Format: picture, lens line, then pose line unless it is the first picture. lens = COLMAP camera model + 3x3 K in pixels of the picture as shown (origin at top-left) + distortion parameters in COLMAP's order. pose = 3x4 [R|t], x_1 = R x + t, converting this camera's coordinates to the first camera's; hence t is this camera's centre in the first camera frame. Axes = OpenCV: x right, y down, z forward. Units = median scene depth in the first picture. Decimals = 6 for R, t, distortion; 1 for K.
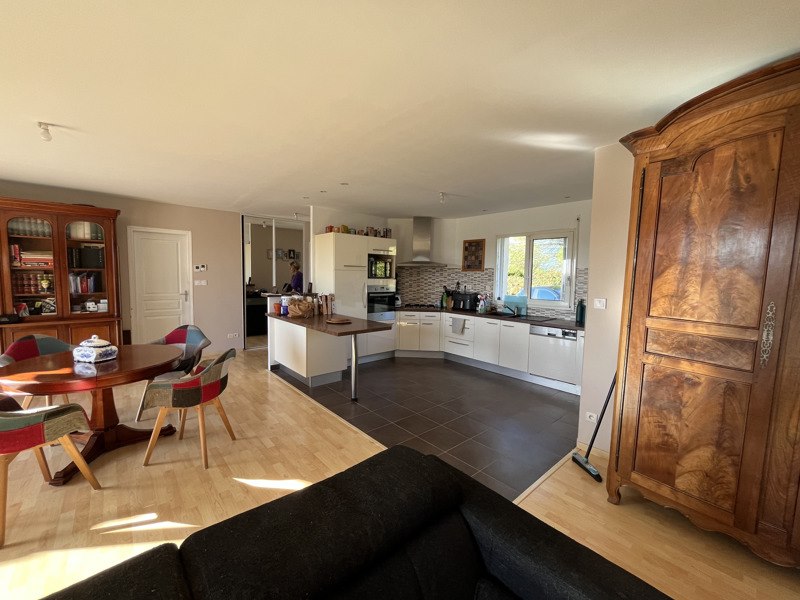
lens RADIAL K [[323.6, 0, 400.0], [0, 323.6, 300.0], [0, 0, 1]] dist [-0.003316, -0.000210]
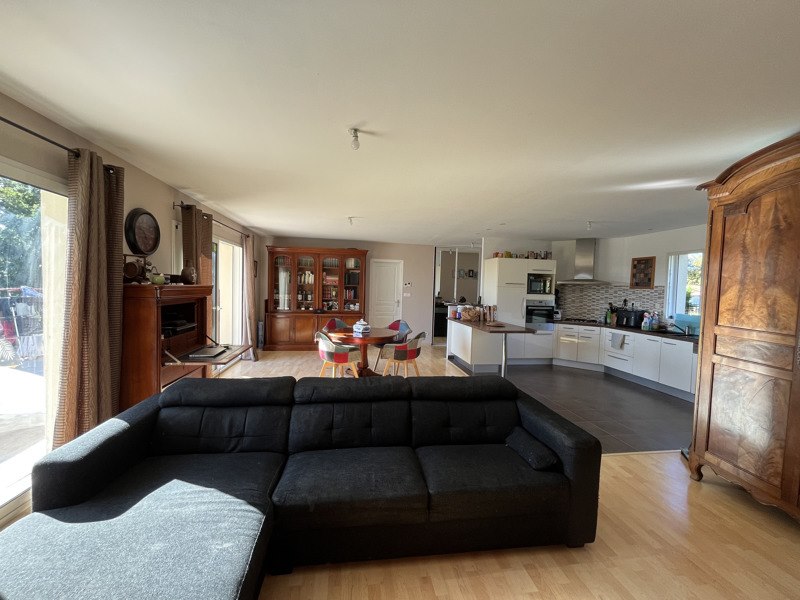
lens RADIAL K [[323.6, 0, 400.0], [0, 323.6, 300.0], [0, 0, 1]] dist [-0.003316, -0.000210]
pose [[0.846709, 0.028543, -0.531289, 0.153758], [-0.054776, 0.997930, -0.033683, 0.024789], [0.529228, 0.057621, 0.846521, -0.290308]]
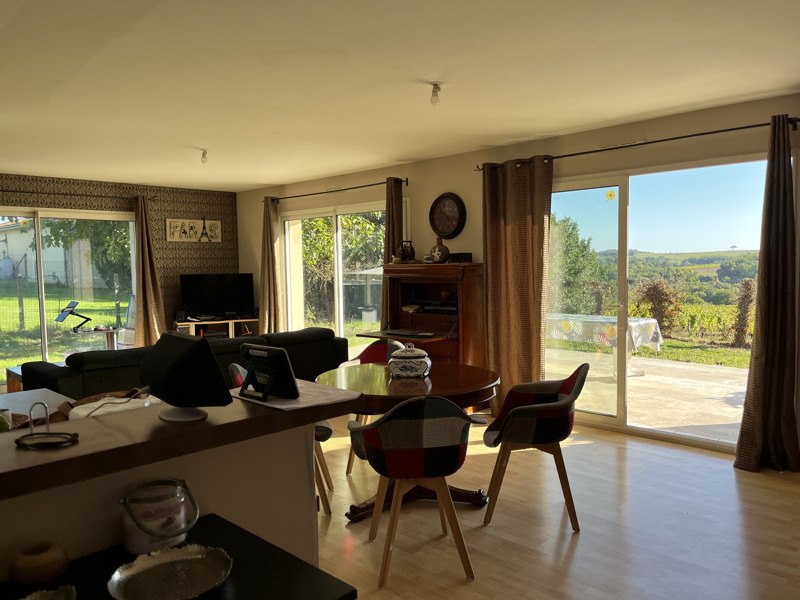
lens RADIAL K [[610.7, 0, 400.0], [0, 610.7, 300.0], [0, 0, 1]] dist [0.029674, -0.005376]
pose [[-0.996987, -0.000829, -0.077568, -0.407202], [-0.010885, 0.991545, 0.129308, -0.089845], [0.076805, 0.129762, -0.988566, 1.243042]]
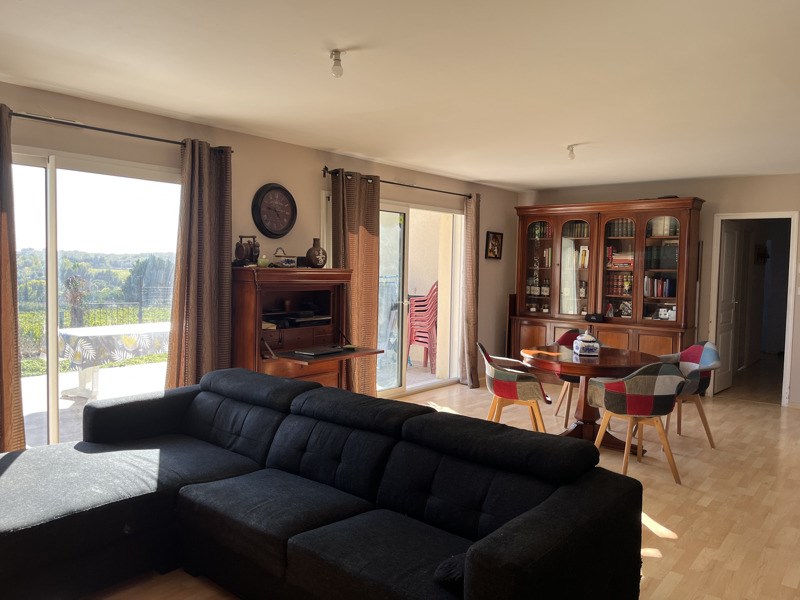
lens RADIAL K [[610.7, 0, 400.0], [0, 610.7, 300.0], [0, 0, 1]] dist [0.029674, -0.005376]
pose [[0.166945, 0.041286, -0.985101, 0.492665], [-0.092918, 0.995335, 0.025968, 0.007141], [0.981578, 0.087198, 0.170002, 0.023895]]
